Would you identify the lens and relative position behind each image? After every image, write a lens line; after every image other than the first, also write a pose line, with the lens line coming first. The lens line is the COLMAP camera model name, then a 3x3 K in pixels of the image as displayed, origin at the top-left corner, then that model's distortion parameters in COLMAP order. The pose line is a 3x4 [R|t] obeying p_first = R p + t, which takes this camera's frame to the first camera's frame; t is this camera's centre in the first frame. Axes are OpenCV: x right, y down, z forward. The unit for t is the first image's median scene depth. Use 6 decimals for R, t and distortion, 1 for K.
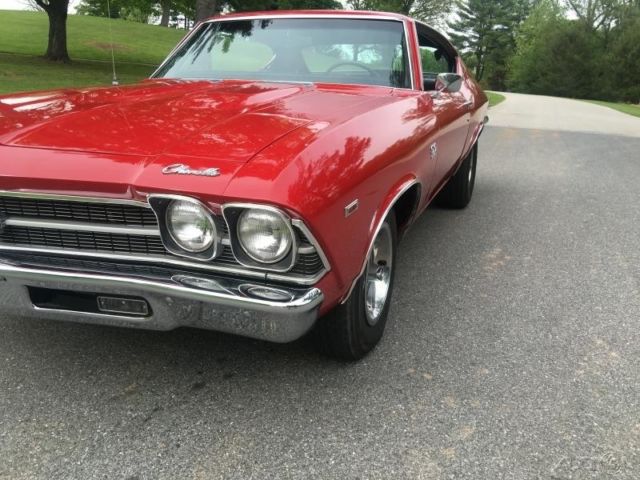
lens RADIAL K [[535.6, 0, 319.5], [0, 535.6, 237.4], [0, 0, 1]] dist [0.073506, -0.120704]
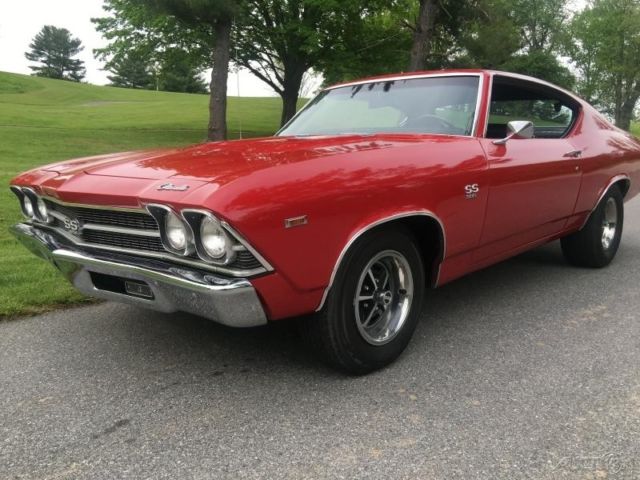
lens RADIAL K [[535.6, 0, 321.0], [0, 535.6, 237.5], [0, 0, 1]] dist [0.073506, -0.120704]
pose [[0.923984, 0.036375, -0.380696, 0.435098], [-0.083401, 0.990672, -0.107766, 0.081770], [0.373225, 0.131324, 0.918399, -0.065010]]
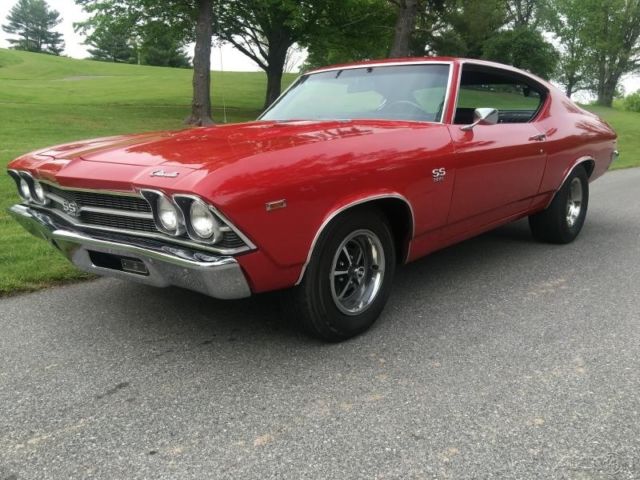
lens RADIAL K [[535.6, 0, 321.3], [0, 535.6, 236.6], [0, 0, 1]] dist [0.073506, -0.120704]
pose [[0.933977, 0.048140, -0.354075, 0.492816], [-0.077071, 0.994700, -0.068056, 0.082563], [0.348922, 0.090852, 0.932737, -0.165313]]
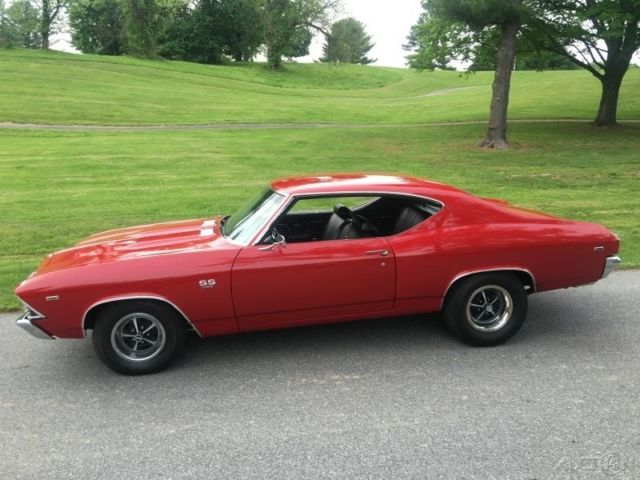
lens RADIAL K [[535.6, 0, 321.2], [0, 535.6, 236.3], [0, 0, 1]] dist [0.073506, -0.120704]
pose [[0.502621, 0.133198, -0.854184, 2.332011], [-0.206663, 0.977924, 0.030889, -0.556051], [0.839442, 0.161003, 0.519053, 0.504386]]
